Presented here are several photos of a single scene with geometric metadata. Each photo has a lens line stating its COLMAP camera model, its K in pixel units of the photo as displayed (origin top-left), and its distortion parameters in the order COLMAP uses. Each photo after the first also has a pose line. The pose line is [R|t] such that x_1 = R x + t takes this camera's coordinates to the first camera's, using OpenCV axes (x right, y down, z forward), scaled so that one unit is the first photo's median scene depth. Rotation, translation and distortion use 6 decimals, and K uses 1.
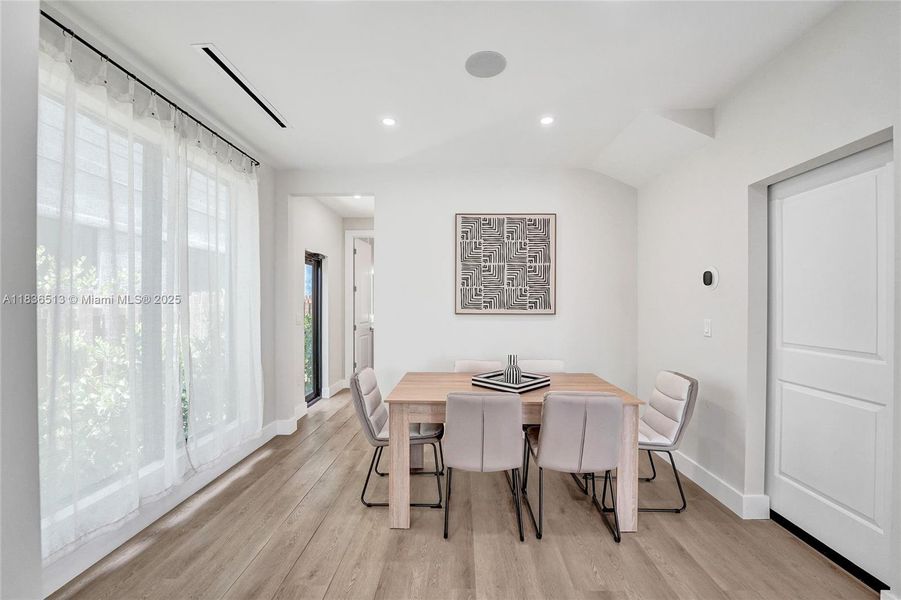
lens RADIAL K [[374.2, 0, 456.4], [0, 374.2, 304.3], [0, 0, 1]] dist [-0.019174, 0.000848]
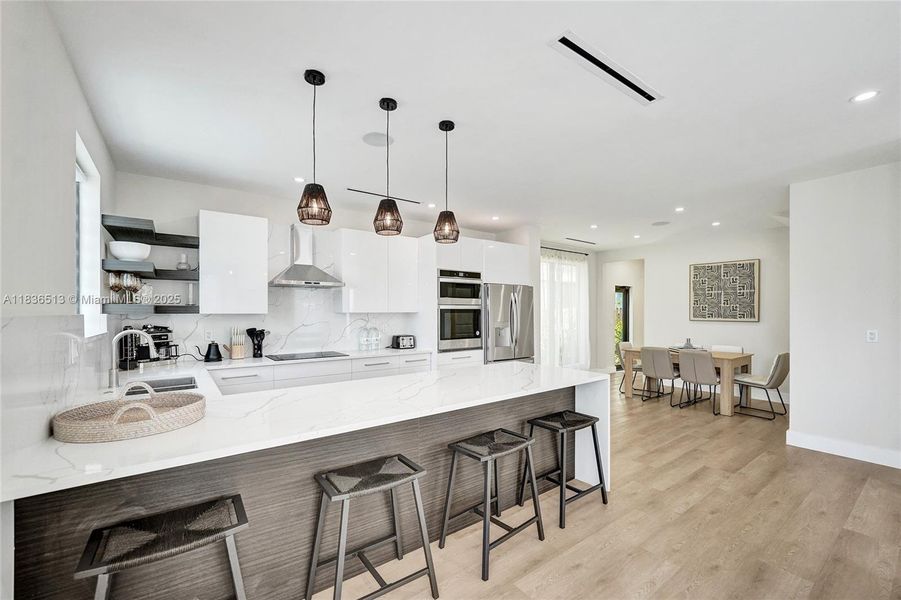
lens RADIAL K [[374.2, 0, 448.0], [0, 374.2, 313.3], [0, 0, 1]] dist [-0.019174, 0.000848]
pose [[0.608169, 0.000053, -0.793808, 0.709286], [-0.000769, 1.000000, -0.000522, -0.007655], [0.793808, 0.000927, 0.608168, -1.012001]]
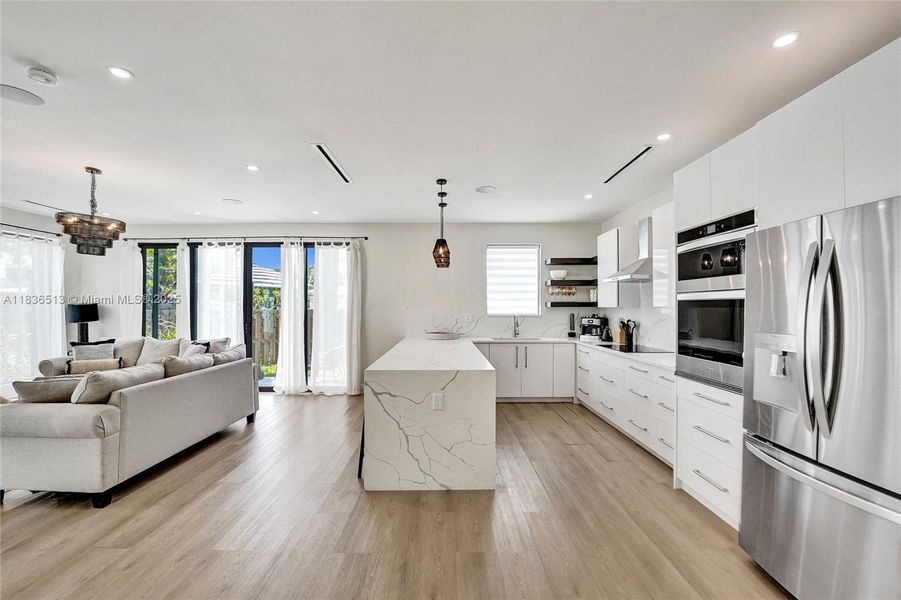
lens RADIAL K [[374.2, 0, 448.5], [0, 374.2, 302.0], [0, 0, 1]] dist [-0.019174, 0.000848]
pose [[-0.999811, -0.002528, -0.019255, 0.159732], [-0.002358, 0.999958, -0.008861, -0.013158], [0.019277, -0.008814, -0.999775, 0.448907]]
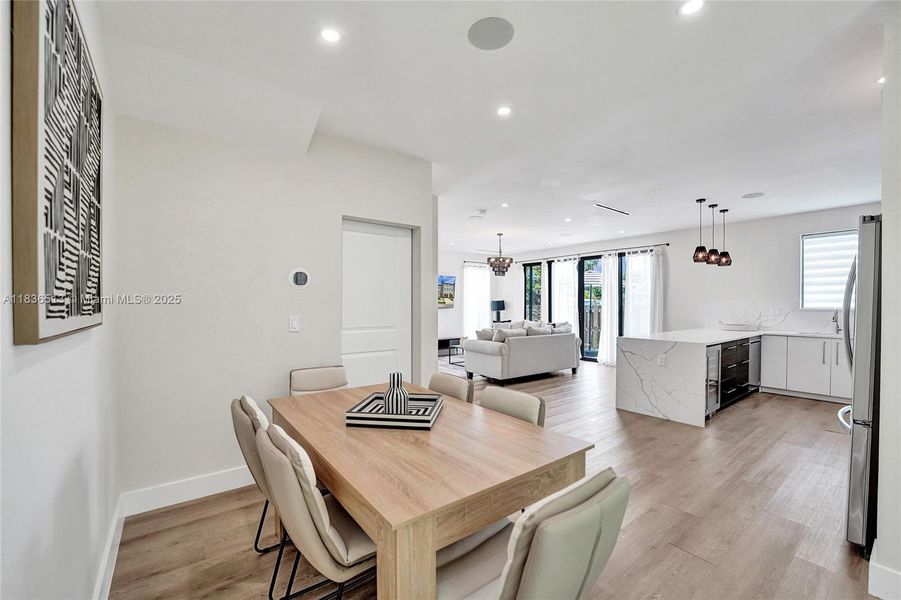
lens RADIAL K [[374.2, 0, 450.4], [0, 374.2, 308.4], [0, 0, 1]] dist [-0.019174, 0.000848]
pose [[-0.620492, -0.011164, 0.784133, -0.317473], [0.001021, 0.999886, 0.015044, 0.000934], [-0.784212, 0.010135, -0.620410, 0.908139]]
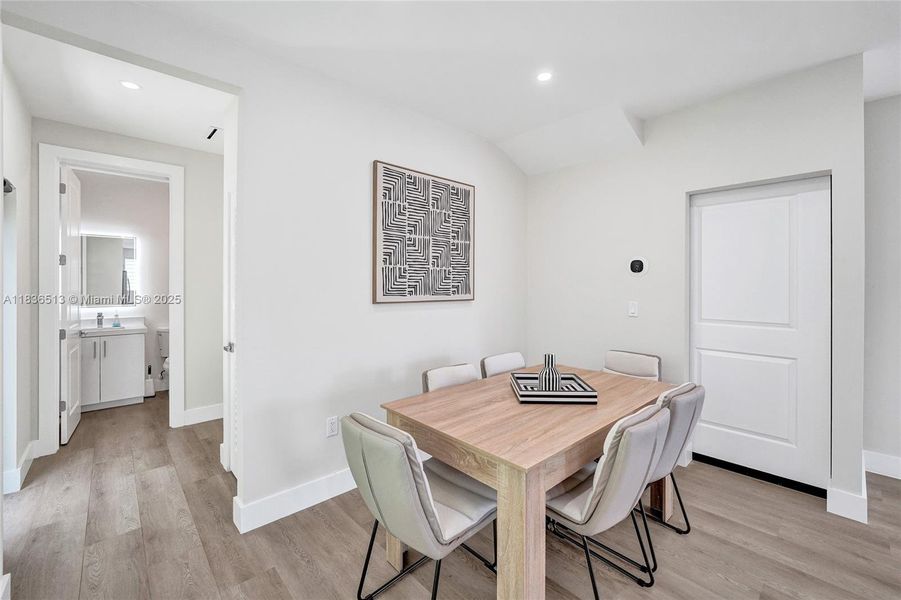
lens RADIAL K [[374.2, 0, 453.8], [0, 374.2, 279.7], [0, 0, 1]] dist [-0.019174, 0.000848]
pose [[0.717842, 0.009542, 0.696141, -0.381995], [0.000345, 0.999901, -0.014062, -0.009115], [-0.696206, 0.010334, 0.717768, 0.401085]]
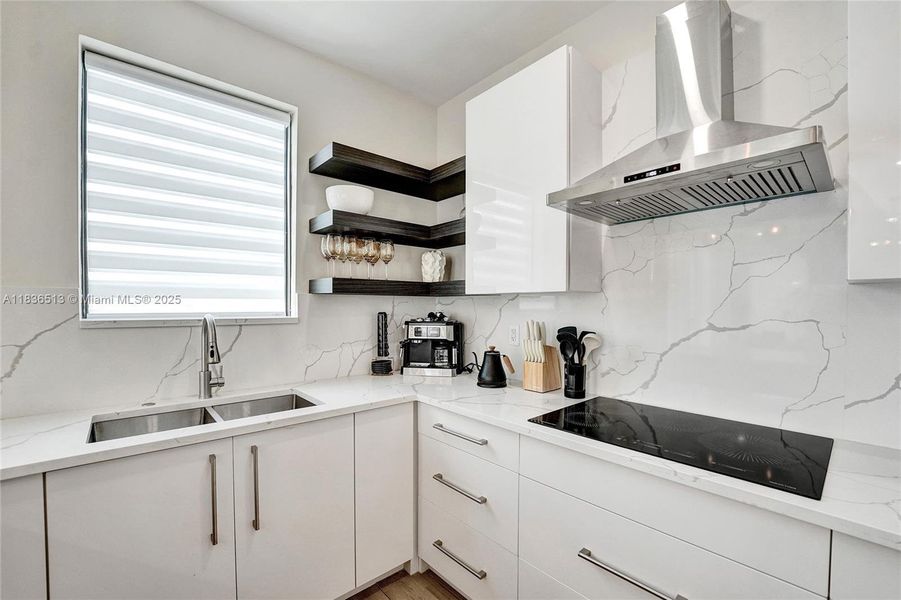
lens RADIAL K [[384.1, 0, 453.0], [0, 384.1, 310.7], [0, 0, 1]] dist [-0.019896, -0.000416]
pose [[-0.737351, 0.007786, -0.675465, -0.053462], [-0.003277, 0.999881, 0.015103, 0.007676], [0.675502, 0.013350, -0.737237, -0.554015]]
